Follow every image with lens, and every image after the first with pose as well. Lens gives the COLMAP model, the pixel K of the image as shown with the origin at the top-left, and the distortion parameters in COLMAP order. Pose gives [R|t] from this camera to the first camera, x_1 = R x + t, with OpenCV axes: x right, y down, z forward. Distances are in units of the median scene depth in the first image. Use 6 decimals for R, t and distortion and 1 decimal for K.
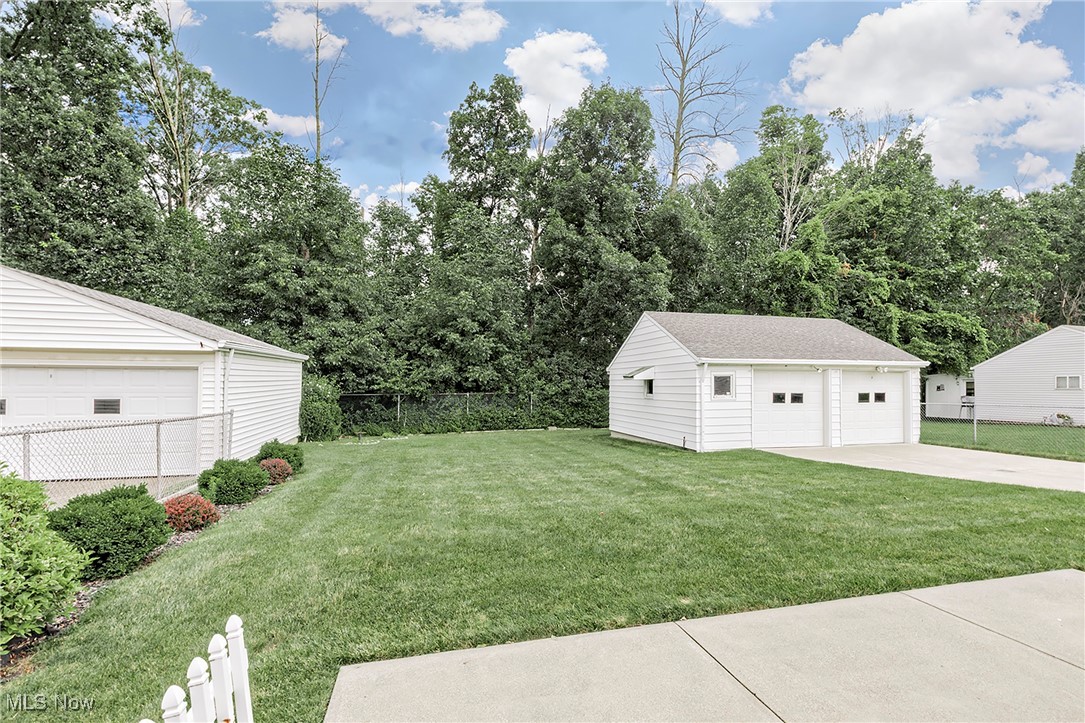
lens RADIAL K [[495.4, 0, 571.9], [0, 495.4, 381.8], [0, 0, 1]] dist [0.001423, 0.001409]
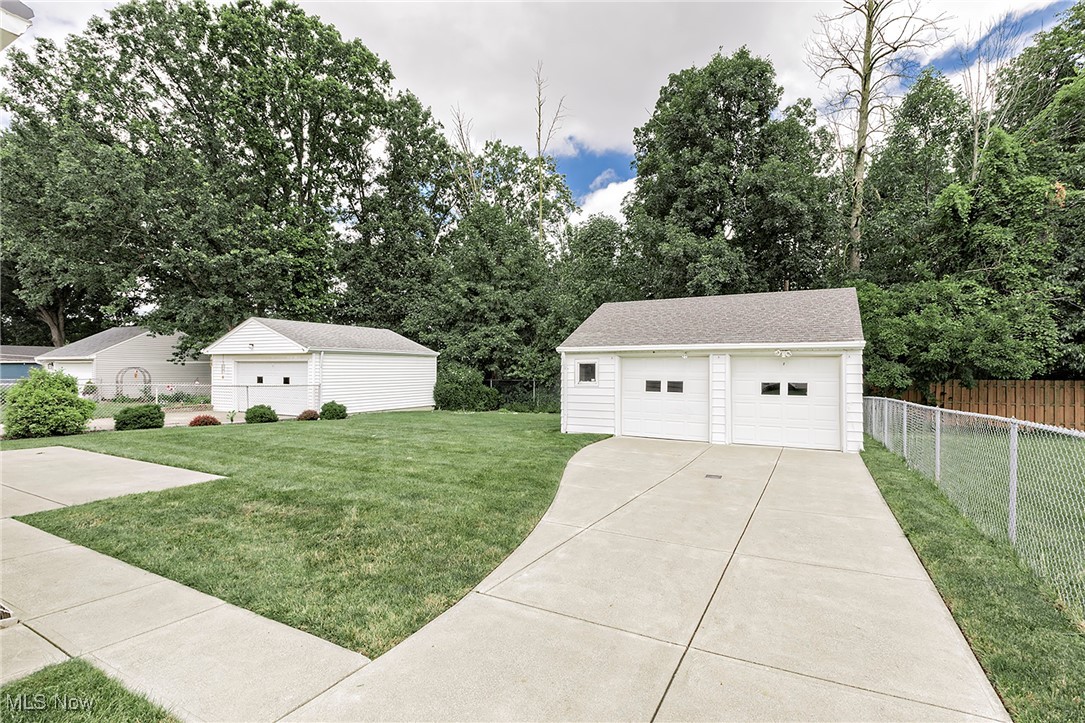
lens RADIAL K [[495.4, 0, 543.2], [0, 495.4, 377.8], [0, 0, 1]] dist [0.001423, 0.001409]
pose [[0.726569, 0.010596, -0.687012, 0.526974], [-0.003050, 0.999921, 0.012196, 0.003597], [0.687087, -0.006766, 0.726543, 0.094328]]
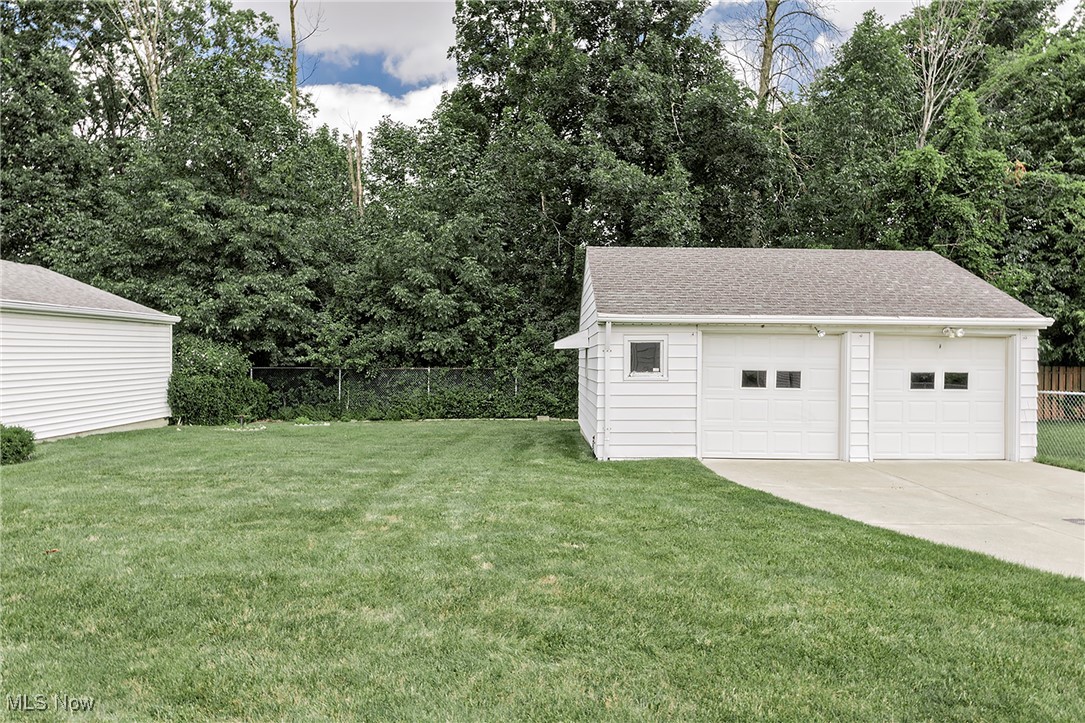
lens RADIAL K [[654.9, 0, 550.8], [0, 654.9, 365.0], [0, 0, 1]] dist [0.009158, -0.001181]
pose [[0.972169, 0.010742, -0.234032, 0.209523], [-0.007760, 0.999877, 0.013658, 0.003930], [0.234150, -0.011462, 0.972133, 0.087738]]
